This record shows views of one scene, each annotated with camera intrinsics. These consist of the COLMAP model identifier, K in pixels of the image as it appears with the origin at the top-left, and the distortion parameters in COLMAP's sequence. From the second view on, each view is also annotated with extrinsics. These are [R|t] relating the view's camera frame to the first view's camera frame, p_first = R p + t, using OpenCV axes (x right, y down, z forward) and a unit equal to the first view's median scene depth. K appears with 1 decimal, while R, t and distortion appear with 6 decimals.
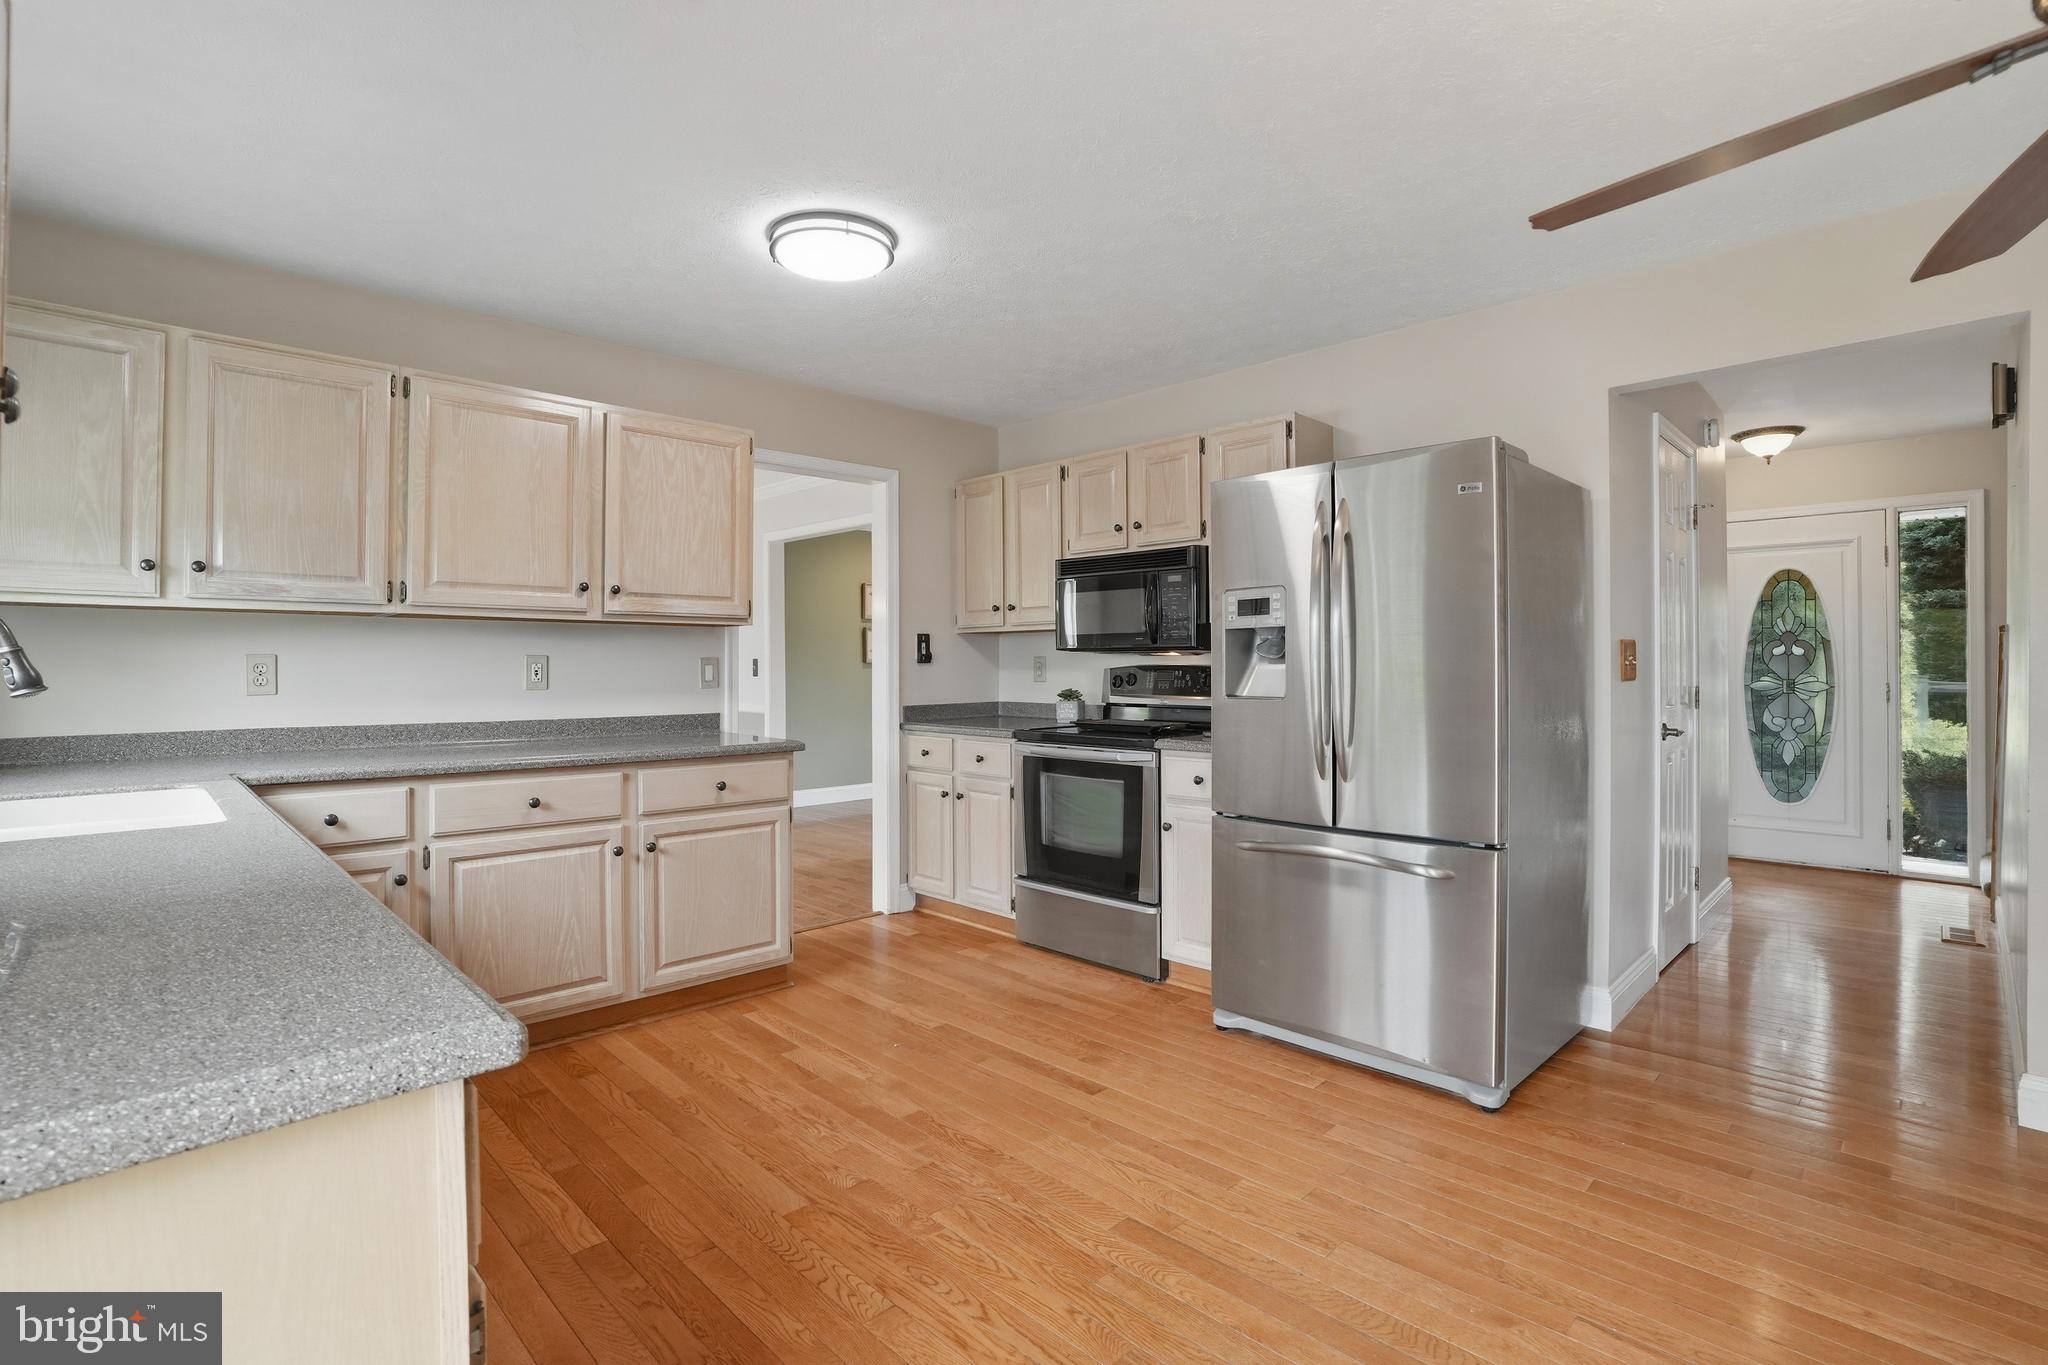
lens RADIAL K [[961.1, 0, 1026.4], [0, 961.1, 635.5], [0, 0, 1]] dist [-0.055065, 0.044327]
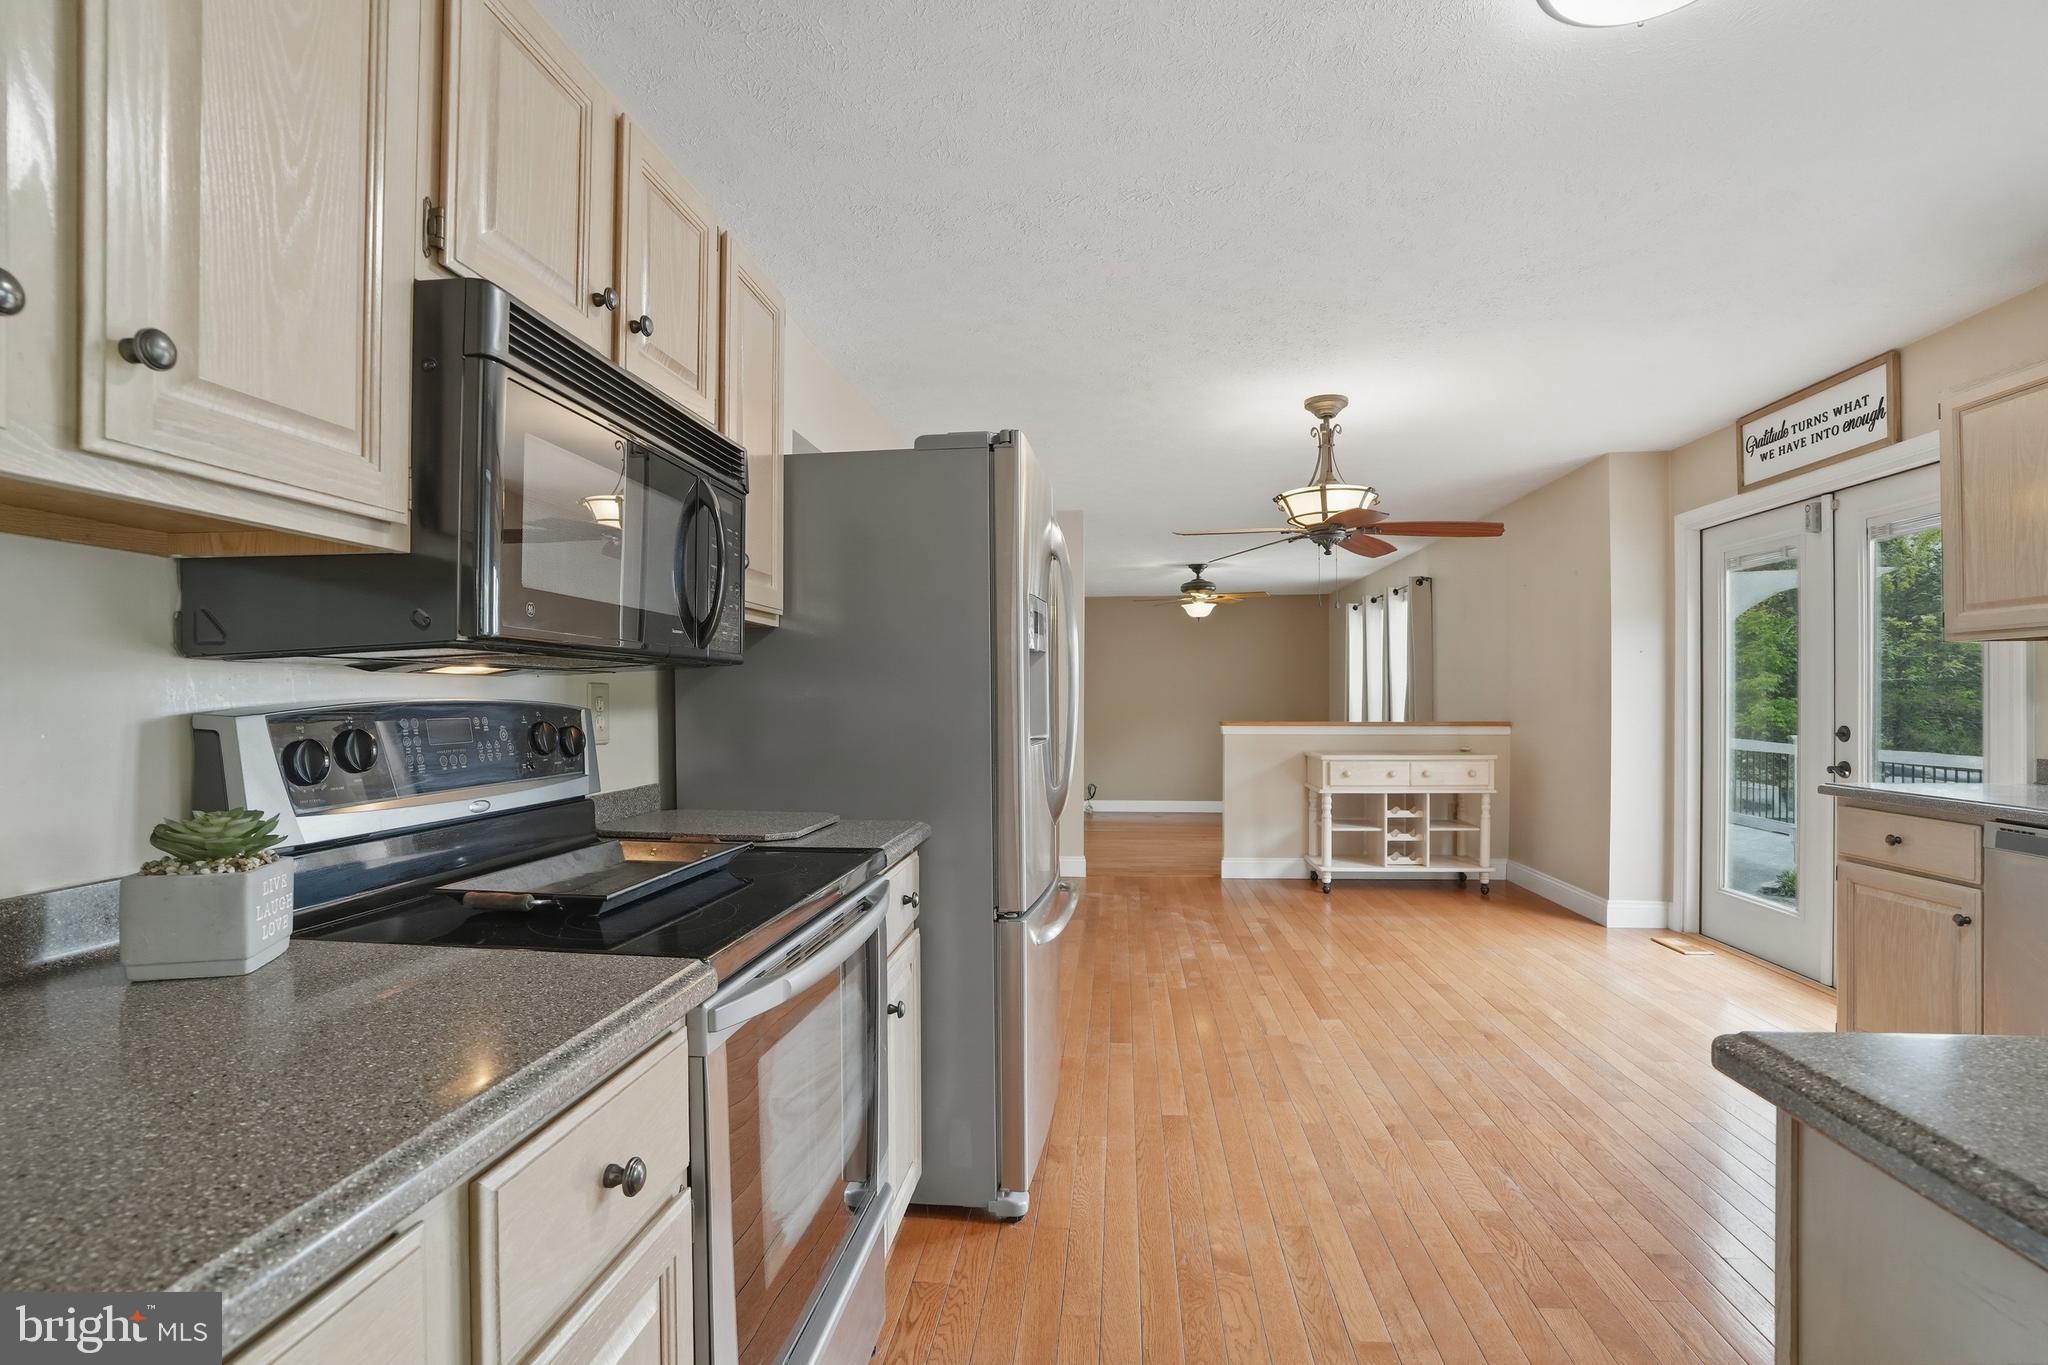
lens RADIAL K [[970.4, 0, 1018.5], [0, 970.4, 676.5], [0, 0, 1]] dist [-0.082830, 0.046327]
pose [[-0.634532, 0.012396, 0.772798, -0.261910], [-0.031066, 0.998654, -0.041526, 0.031921], [-0.772272, -0.050358, -0.633293, 1.117225]]
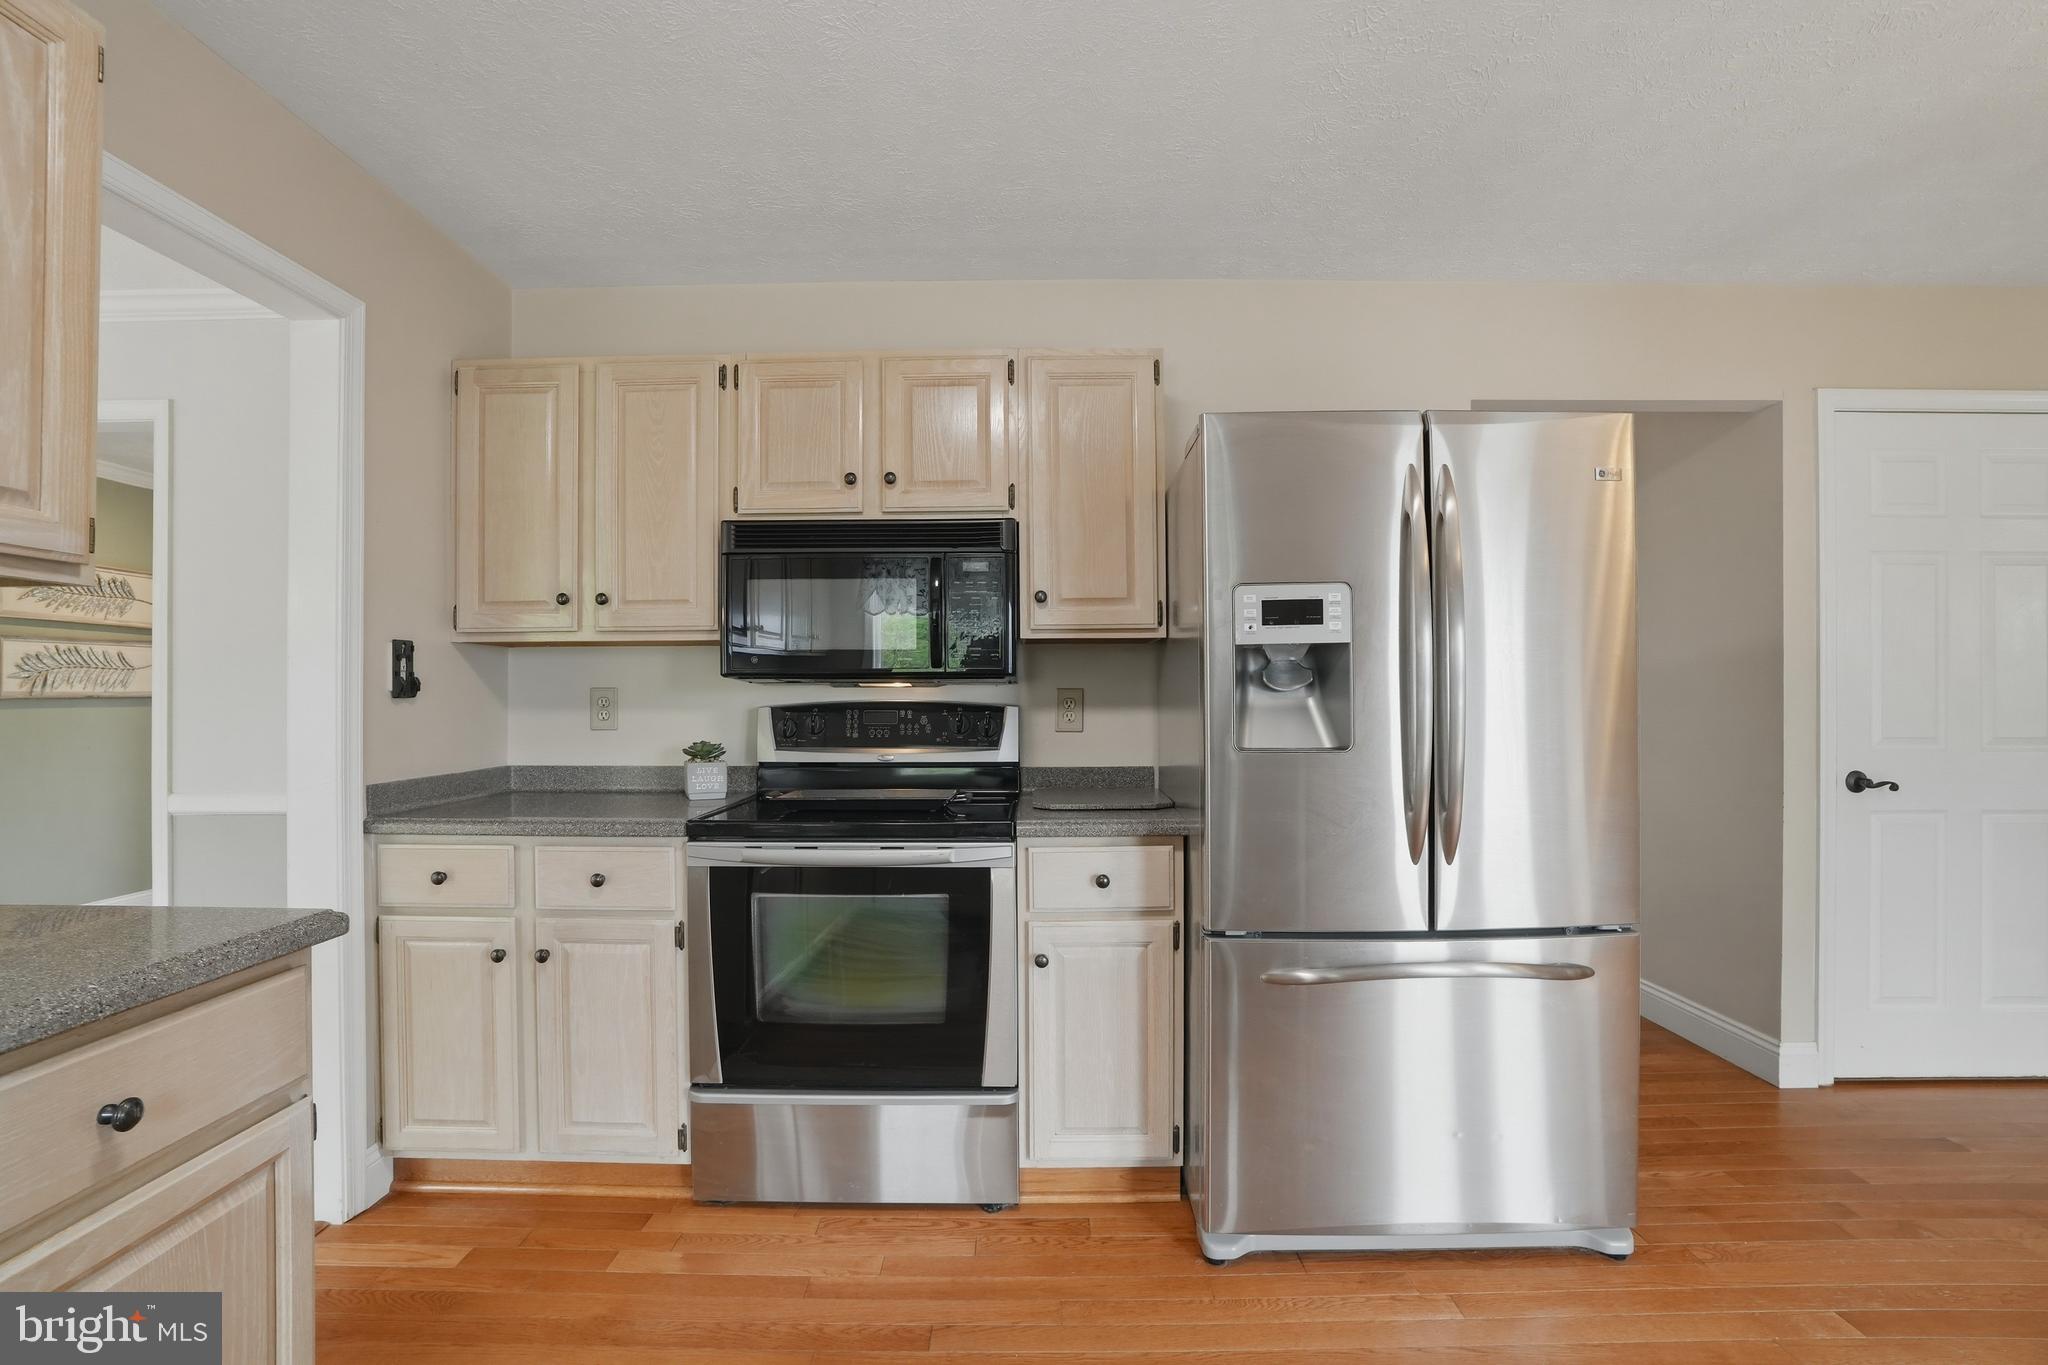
lens RADIAL K [[970.4, 0, 1018.5], [0, 970.4, 676.5], [0, 0, 1]] dist [-0.082830, 0.046327]
pose [[0.709187, 0.015087, 0.704859, -0.268066], [-0.019248, 0.999813, -0.002034, 0.014397], [-0.704757, -0.012125, 0.709345, 0.492665]]
